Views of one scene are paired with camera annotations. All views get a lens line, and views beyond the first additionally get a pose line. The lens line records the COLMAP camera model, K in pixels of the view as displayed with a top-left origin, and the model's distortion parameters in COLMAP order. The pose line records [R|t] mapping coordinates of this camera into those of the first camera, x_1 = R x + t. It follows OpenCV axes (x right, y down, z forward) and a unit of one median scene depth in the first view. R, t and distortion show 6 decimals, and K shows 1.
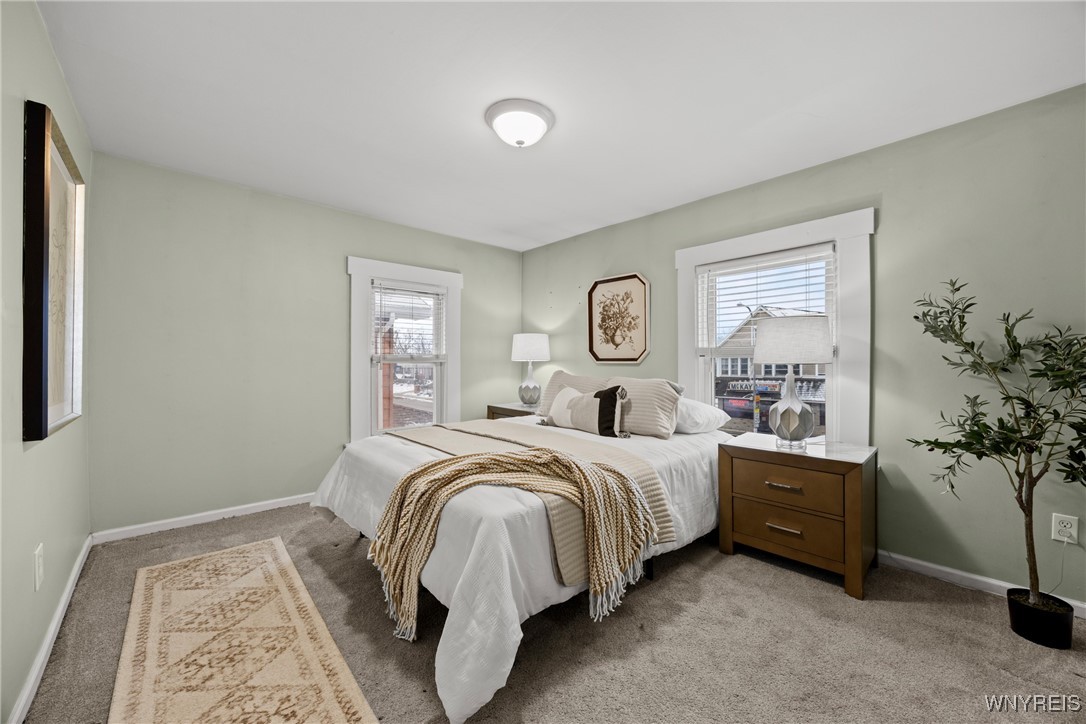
lens RADIAL K [[418.1, 0, 549.8], [0, 418.1, 362.8], [0, 0, 1]] dist [-0.007075, -0.000413]
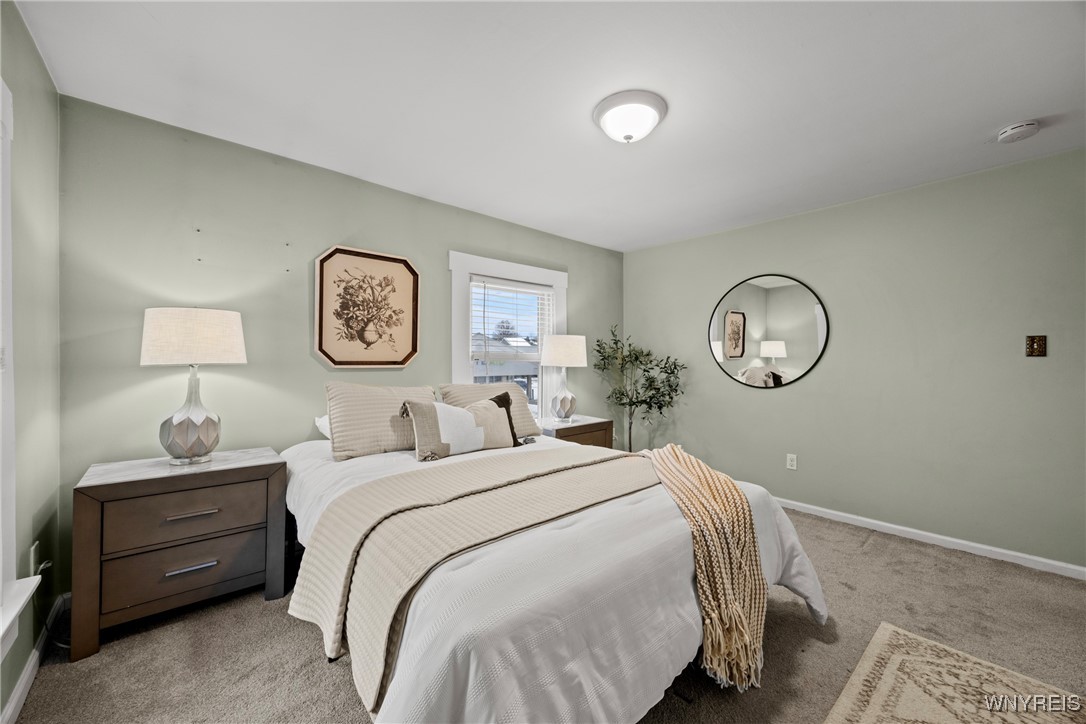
lens RADIAL K [[418.1, 0, 546.3], [0, 418.1, 361.2], [0, 0, 1]] dist [-0.007075, -0.000413]
pose [[0.018263, -0.002848, 0.999829, -0.581381], [0.000746, 0.999996, 0.002835, -0.012717], [-0.999833, 0.000694, 0.018265, 0.668196]]
